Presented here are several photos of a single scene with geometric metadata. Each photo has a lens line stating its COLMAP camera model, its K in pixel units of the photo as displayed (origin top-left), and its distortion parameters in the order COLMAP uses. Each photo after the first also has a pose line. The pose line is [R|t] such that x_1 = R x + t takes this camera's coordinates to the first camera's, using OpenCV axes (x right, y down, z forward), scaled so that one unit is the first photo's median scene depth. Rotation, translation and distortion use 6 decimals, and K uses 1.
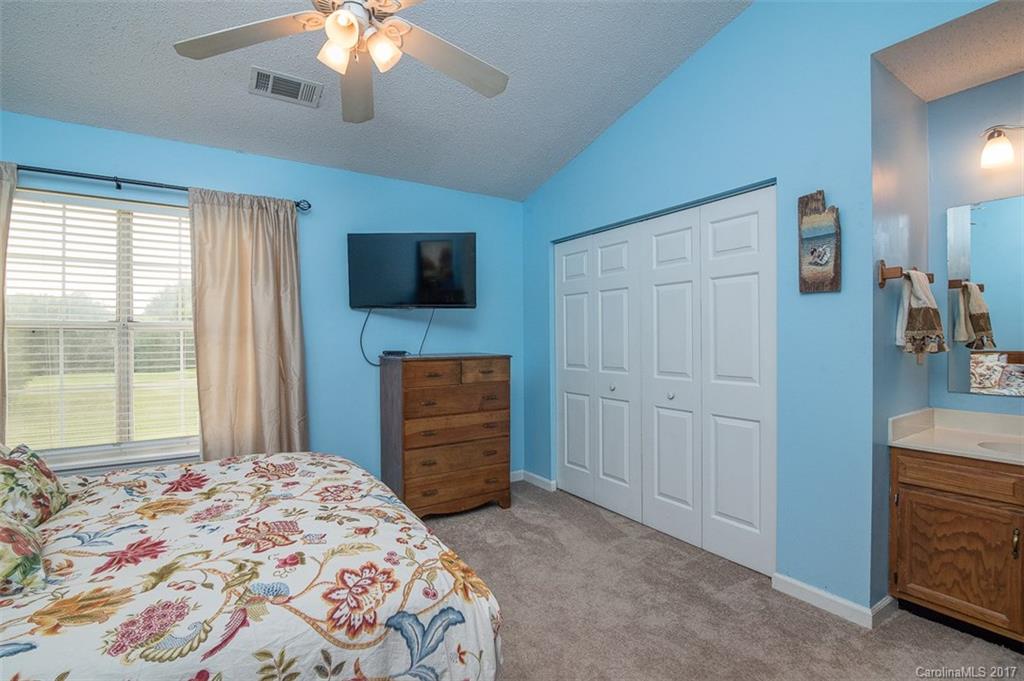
lens RADIAL K [[483.5, 0, 508.9], [0, 483.5, 346.1], [0, 0, 1]] dist [-0.019702, -0.000106]
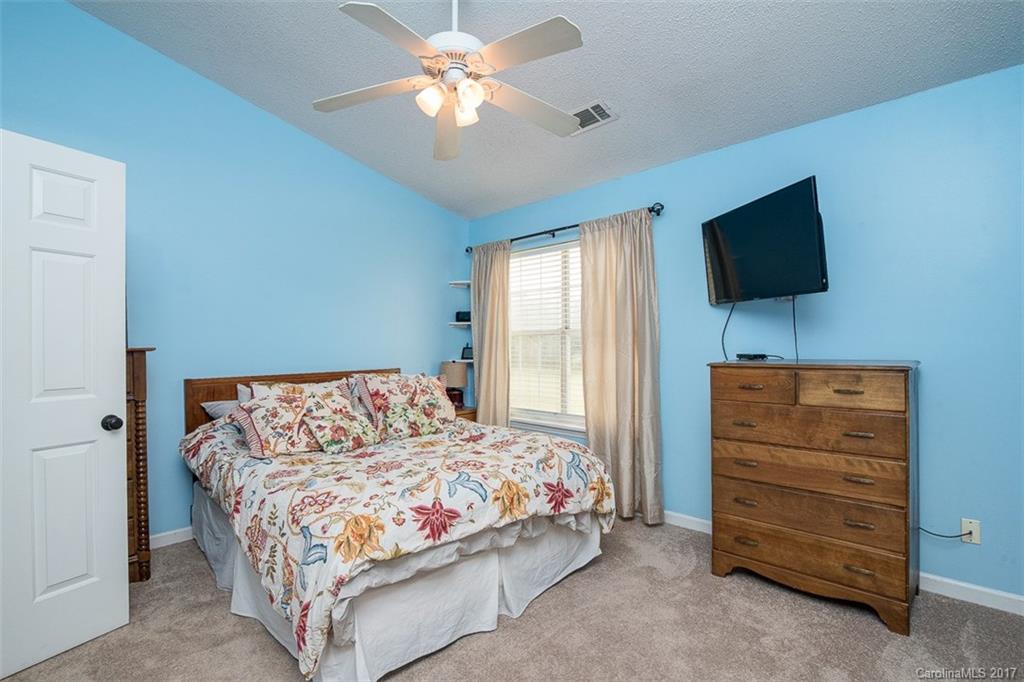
lens RADIAL K [[483.5, 0, 508.9], [0, 483.5, 346.6], [0, 0, 1]] dist [-0.019702, -0.000106]
pose [[0.206958, 0.008285, -0.978315, 0.586193], [-0.005391, 0.999959, 0.007328, -0.007862], [0.978335, 0.003758, 0.206994, 0.562779]]
